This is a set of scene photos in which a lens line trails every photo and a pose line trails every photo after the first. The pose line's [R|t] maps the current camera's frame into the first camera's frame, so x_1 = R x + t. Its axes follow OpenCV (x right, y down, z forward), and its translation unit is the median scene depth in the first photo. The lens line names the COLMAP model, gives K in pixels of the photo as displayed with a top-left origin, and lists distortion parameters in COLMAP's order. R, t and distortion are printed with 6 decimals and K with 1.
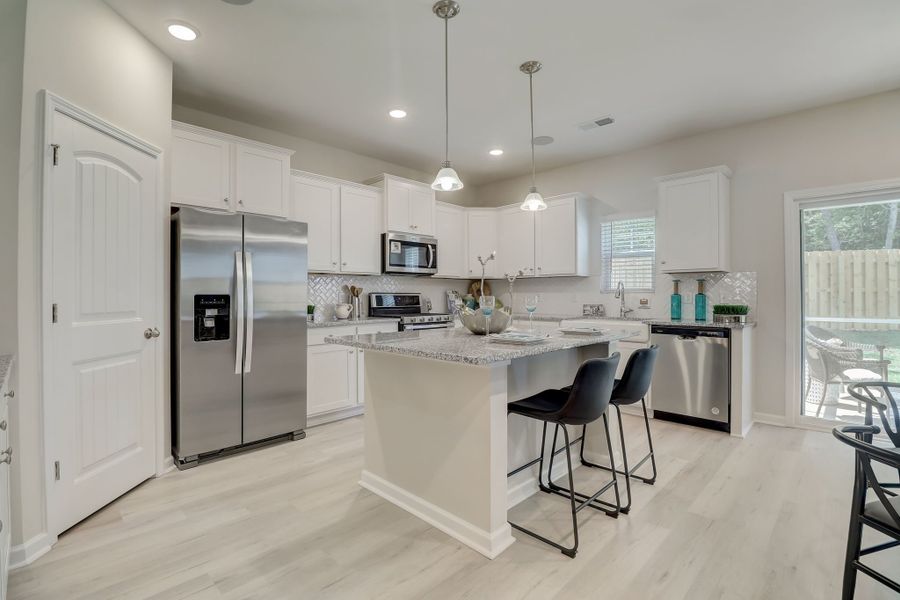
lens RADIAL K [[415.4, 0, 444.7], [0, 415.4, 296.2], [0, 0, 1]] dist [-0.011052, -0.004972]
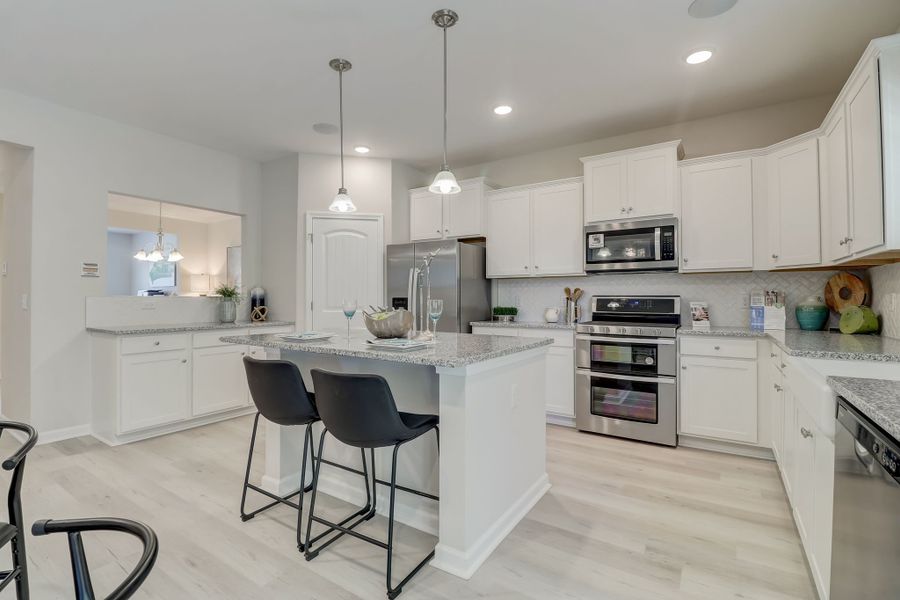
lens RADIAL K [[415.4, 0, 442.2], [0, 415.4, 297.2], [0, 0, 1]] dist [-0.011052, -0.004972]
pose [[0.195402, -0.000785, -0.980723, 0.659472], [-0.003303, 0.999993, -0.001458, -0.002788], [0.980718, 0.003525, 0.195399, 0.552201]]
